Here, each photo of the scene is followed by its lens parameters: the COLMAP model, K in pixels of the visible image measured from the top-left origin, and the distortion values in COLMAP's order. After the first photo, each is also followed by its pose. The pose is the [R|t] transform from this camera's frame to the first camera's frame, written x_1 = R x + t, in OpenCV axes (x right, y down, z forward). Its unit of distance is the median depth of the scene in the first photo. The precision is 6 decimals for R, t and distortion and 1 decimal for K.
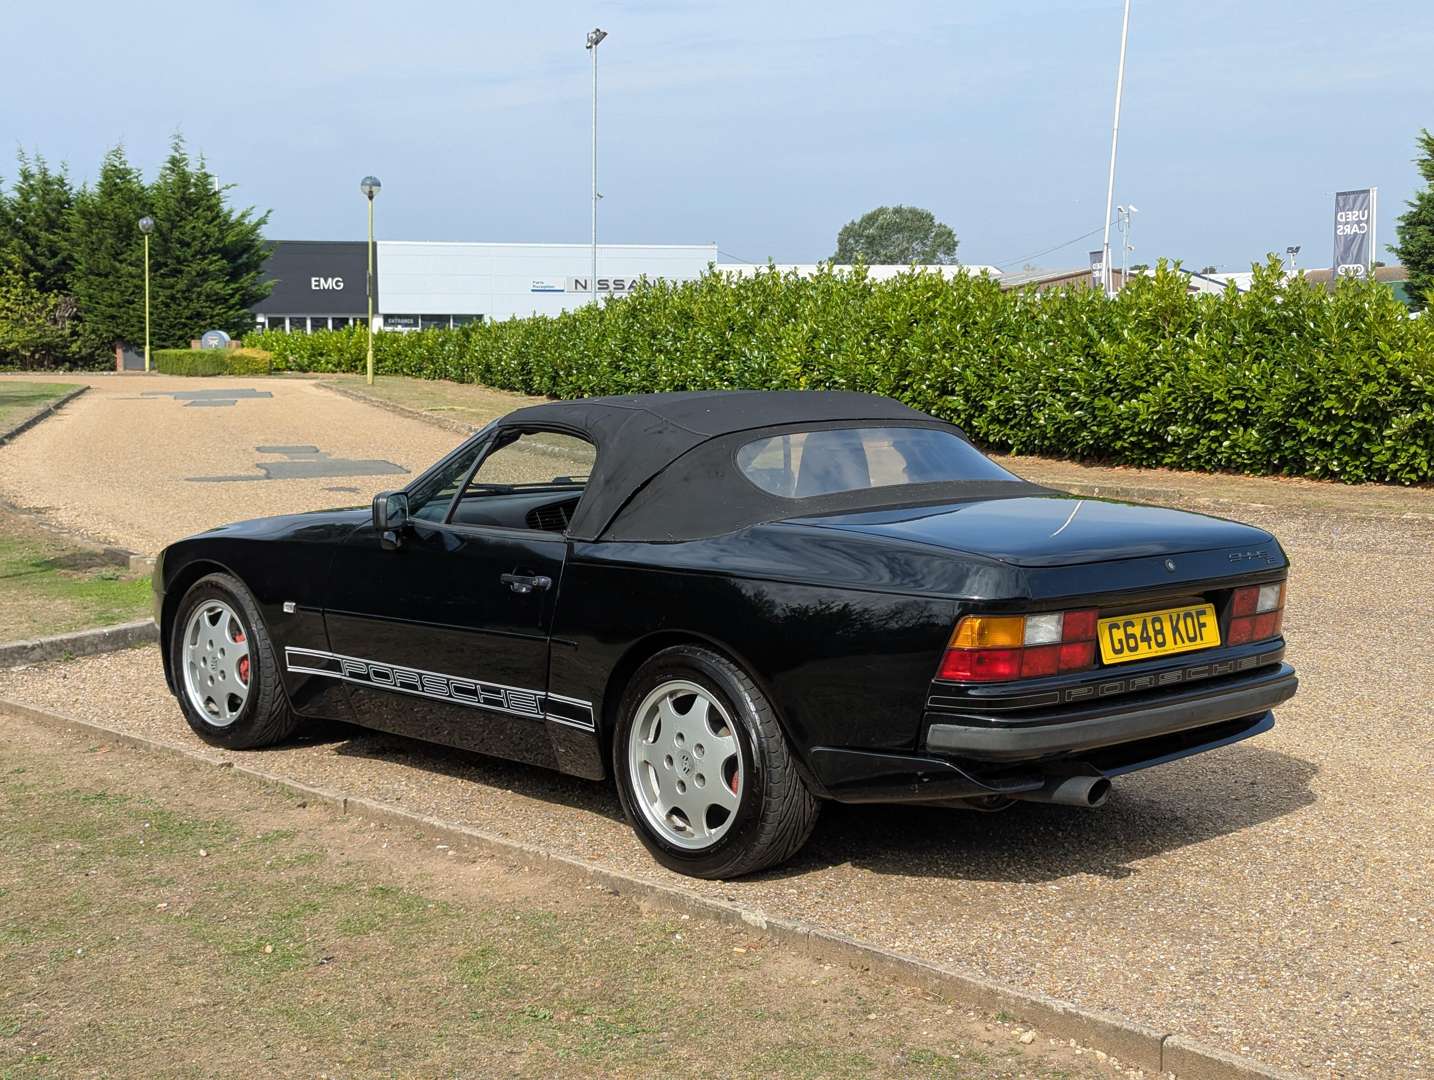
lens RADIAL K [[2100.8, 0, 736.0], [0, 2100.8, 540.2], [0, 0, 1]] dist [0.176404, -0.378547]
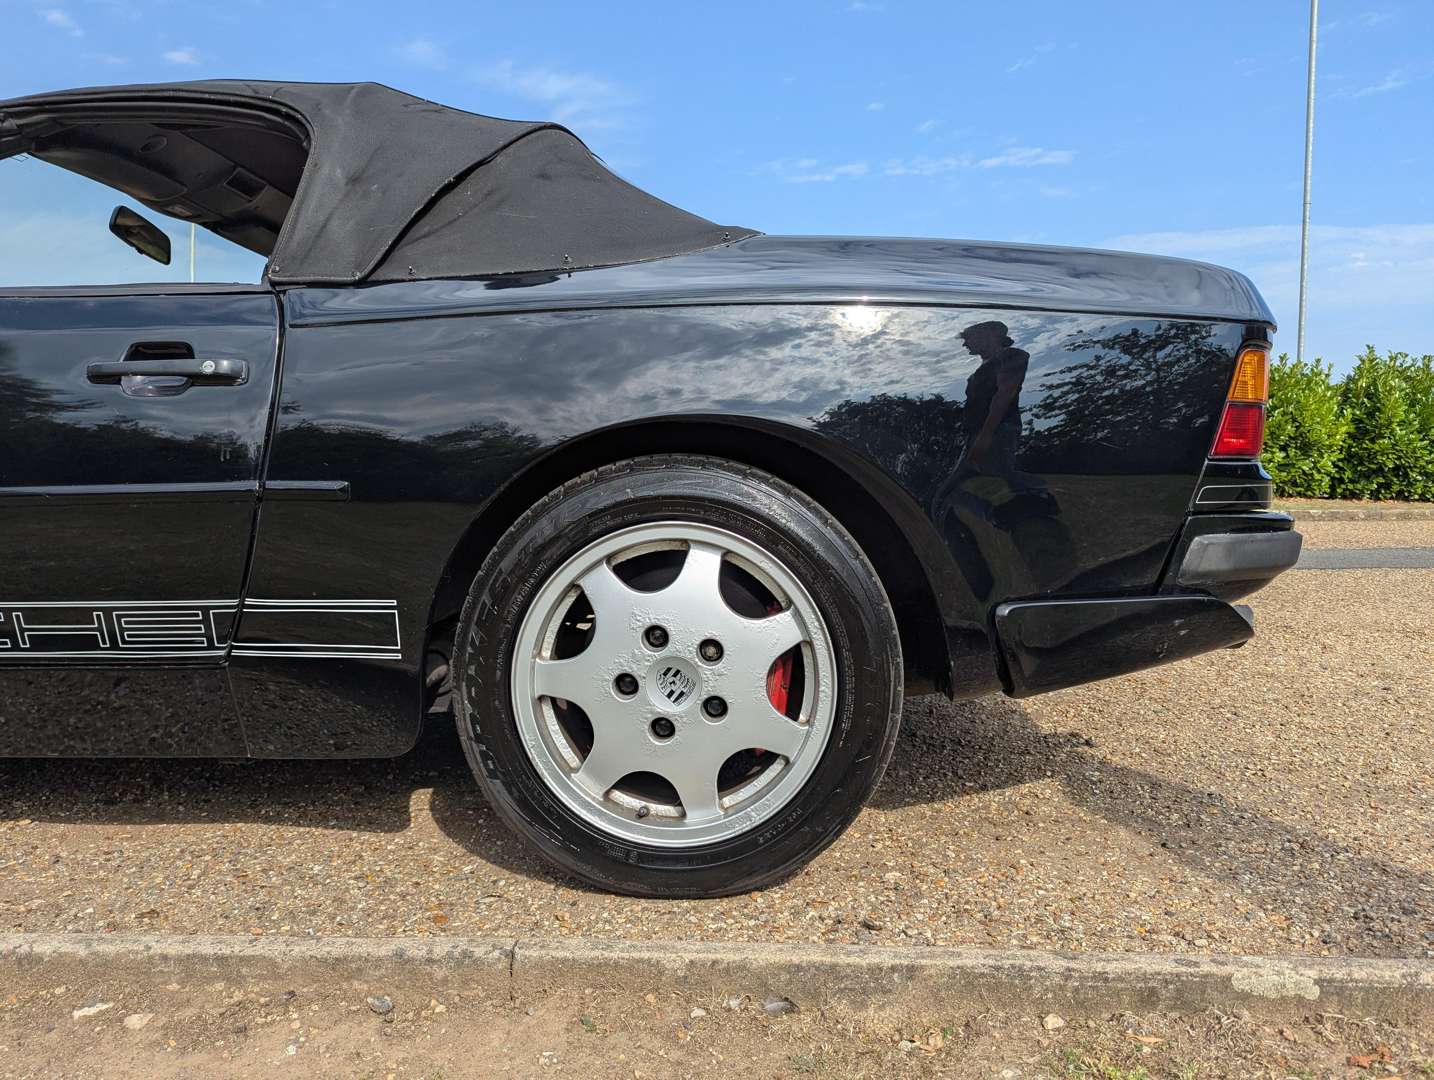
lens RADIAL K [[1035.3, 0, 714.5], [0, 1035.3, 534.4], [0, 0, 1]] dist [0.054554, -0.044199]
pose [[0.723976, -0.043051, 0.688480, -0.192262], [0.074208, 0.997119, -0.015683, 0.075595], [-0.685822, 0.062444, 0.725085, 0.817966]]
